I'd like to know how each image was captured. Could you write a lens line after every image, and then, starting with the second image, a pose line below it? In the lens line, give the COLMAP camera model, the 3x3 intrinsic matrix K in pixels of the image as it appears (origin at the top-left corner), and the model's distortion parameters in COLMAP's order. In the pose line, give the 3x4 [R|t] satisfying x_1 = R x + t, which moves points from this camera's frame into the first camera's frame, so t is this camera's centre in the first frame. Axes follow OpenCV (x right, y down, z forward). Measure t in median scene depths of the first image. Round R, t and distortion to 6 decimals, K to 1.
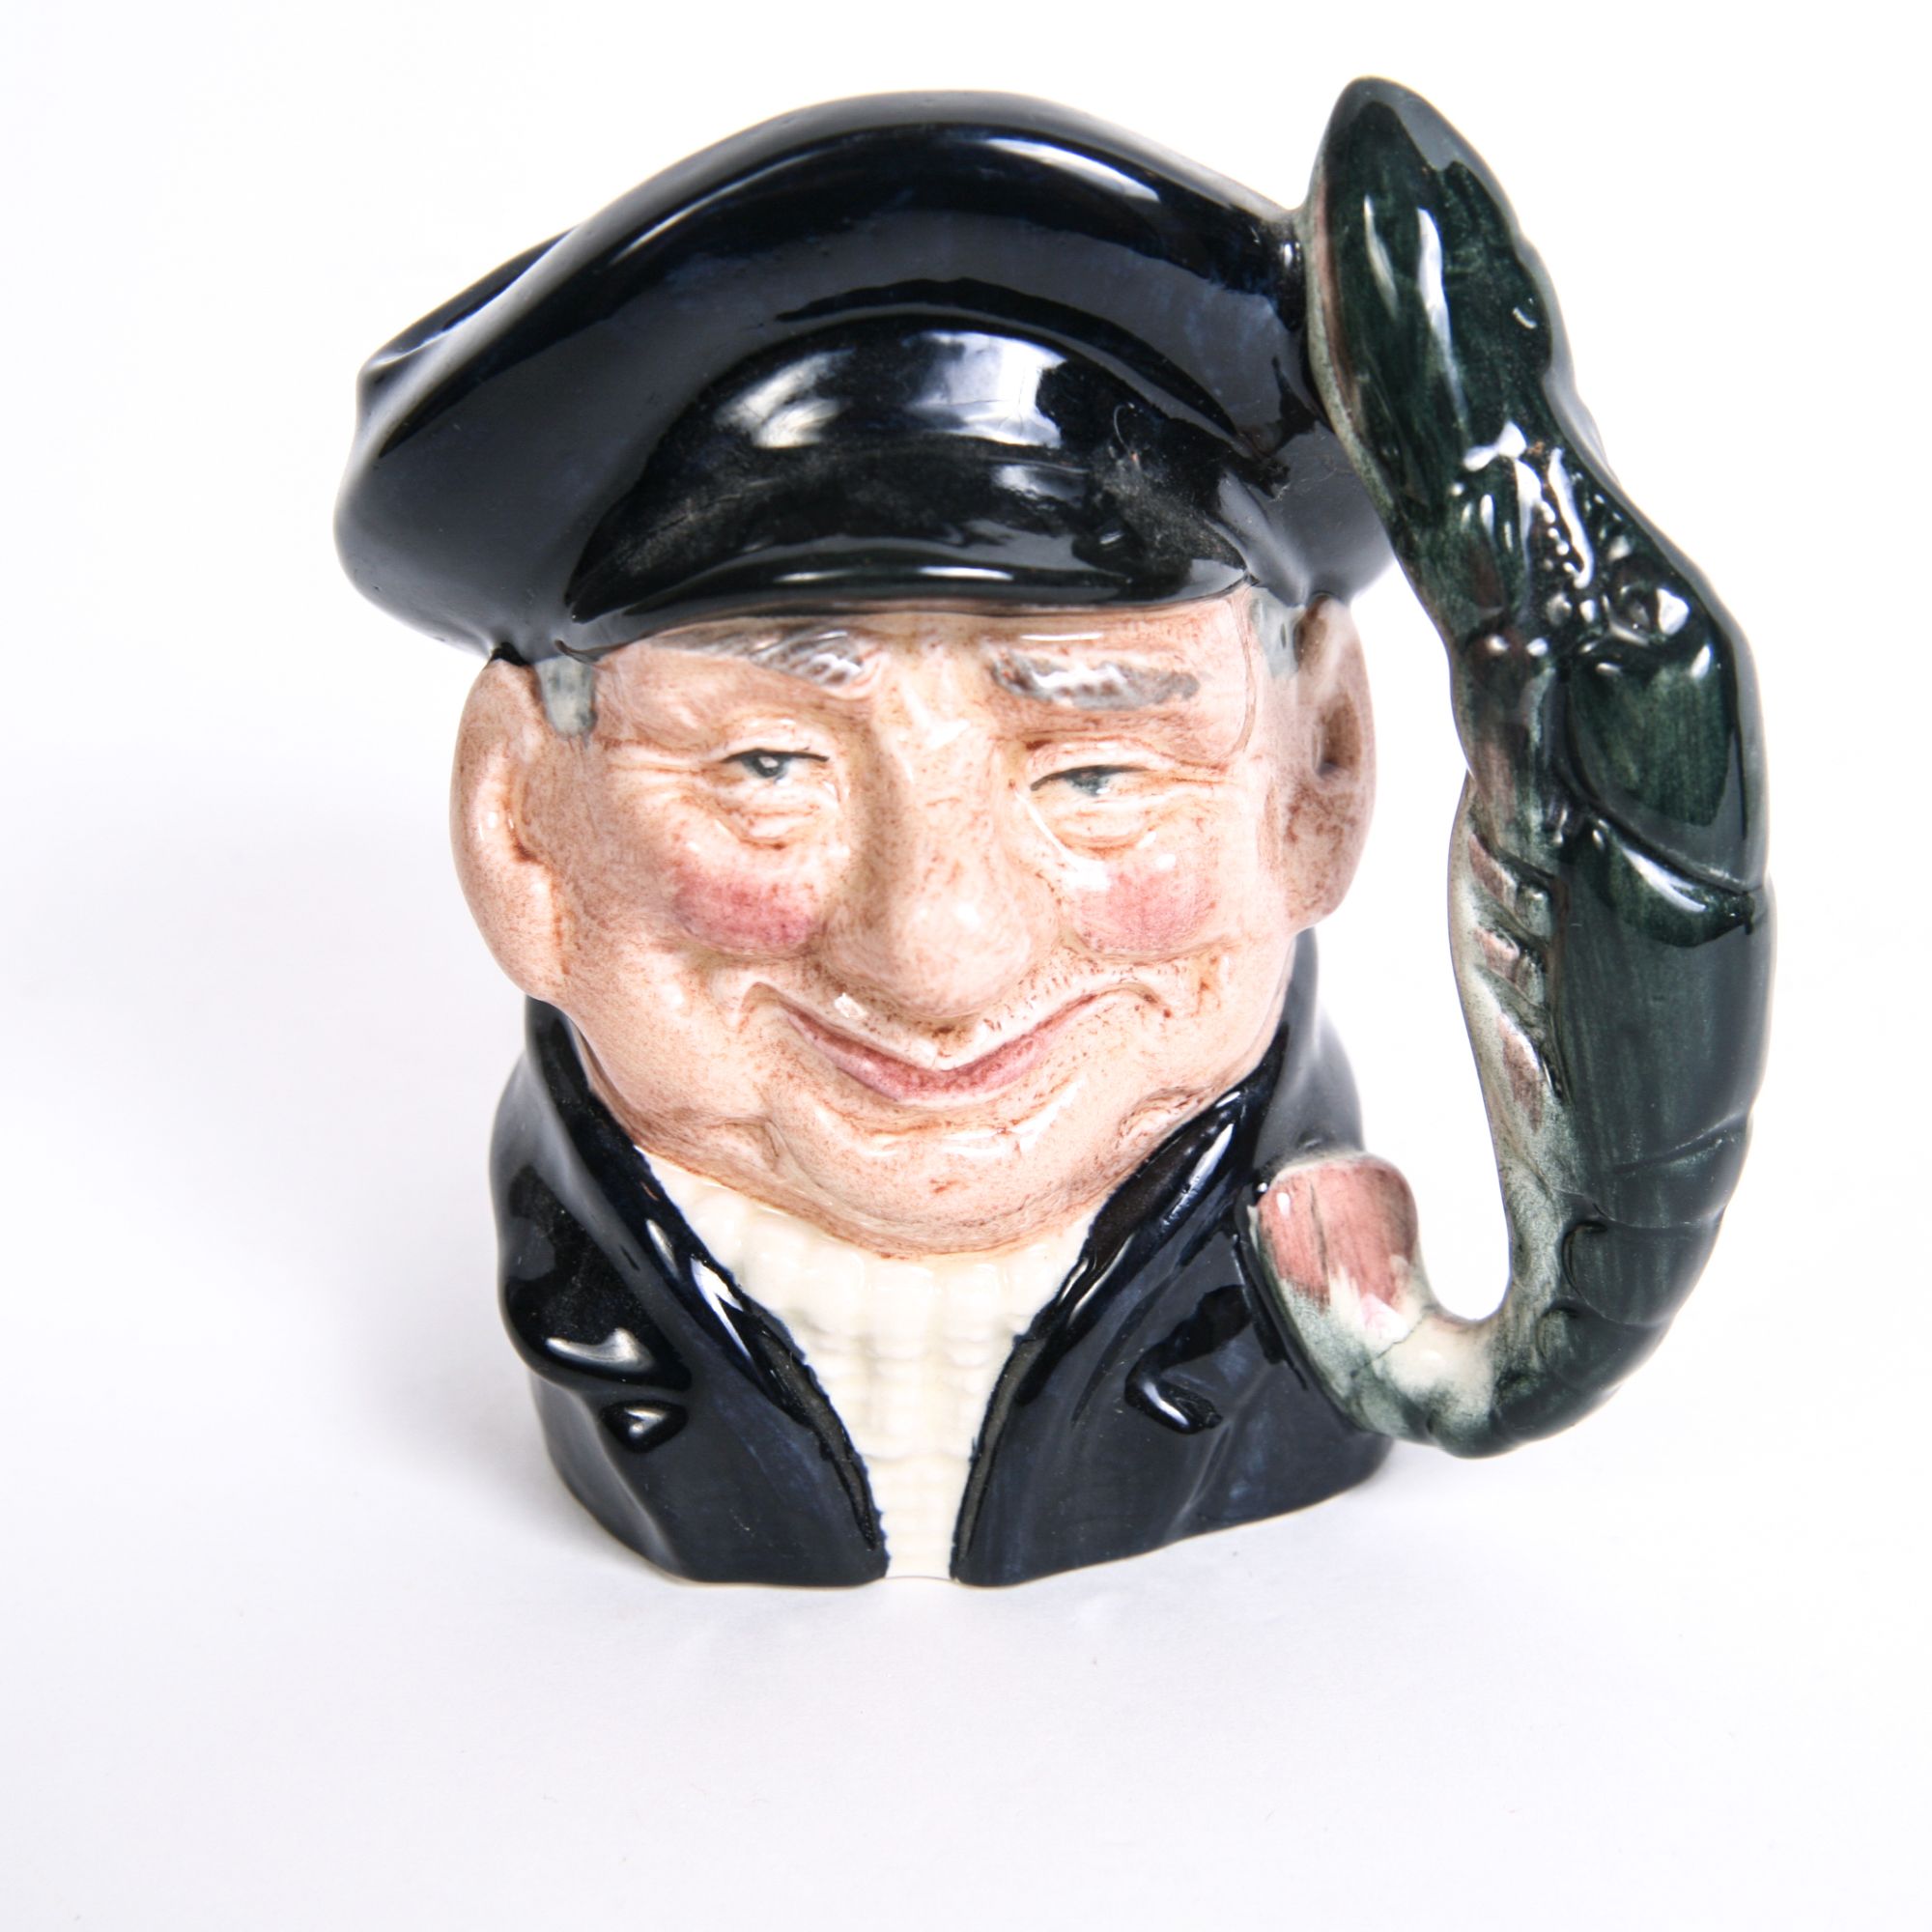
lens RADIAL K [[3062.2, 0, 966.0], [0, 3062.2, 966.0], [0, 0, 1]] dist [-0.003318, 0.008635]
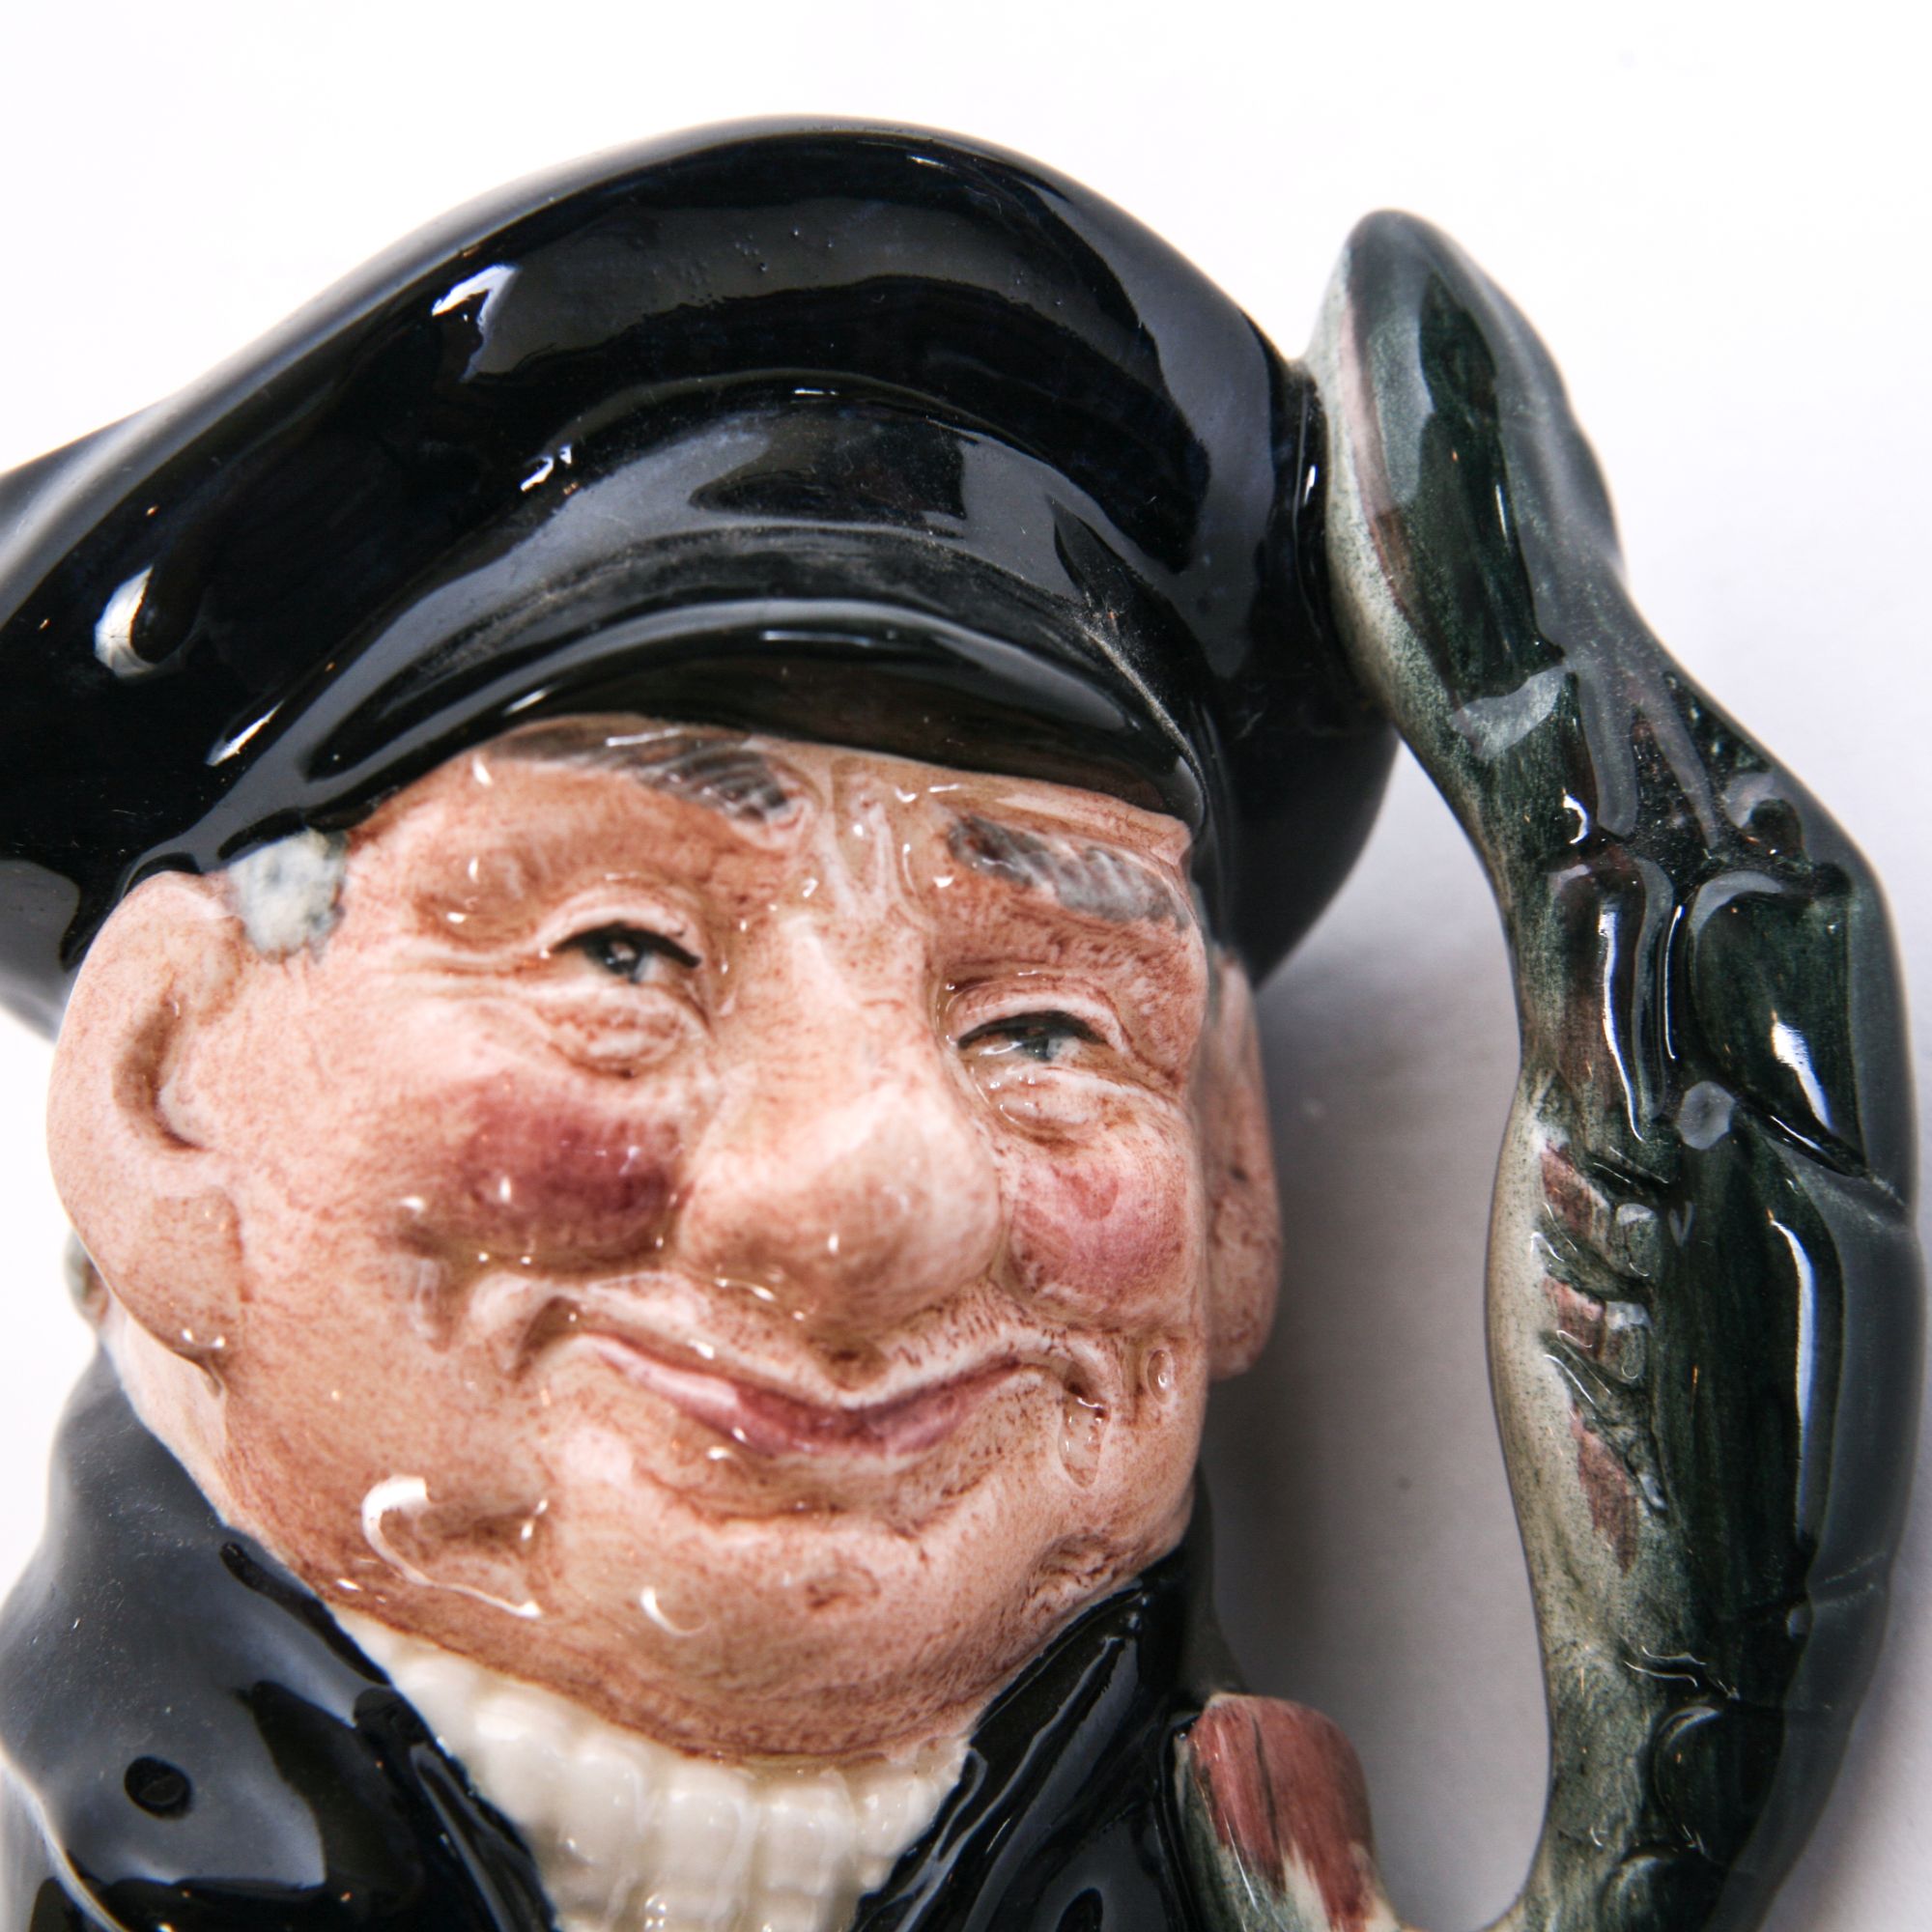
lens RADIAL K [[4027.9, 0, 966.0], [0, 4027.9, 966.0], [0, 0, 1]] dist [0.010677, -0.029087]
pose [[0.969780, 0.083056, 0.229411, -0.193531], [-0.001909, 0.942829, -0.333272, 0.237094], [-0.243975, 0.322763, 0.914495, 0.129206]]
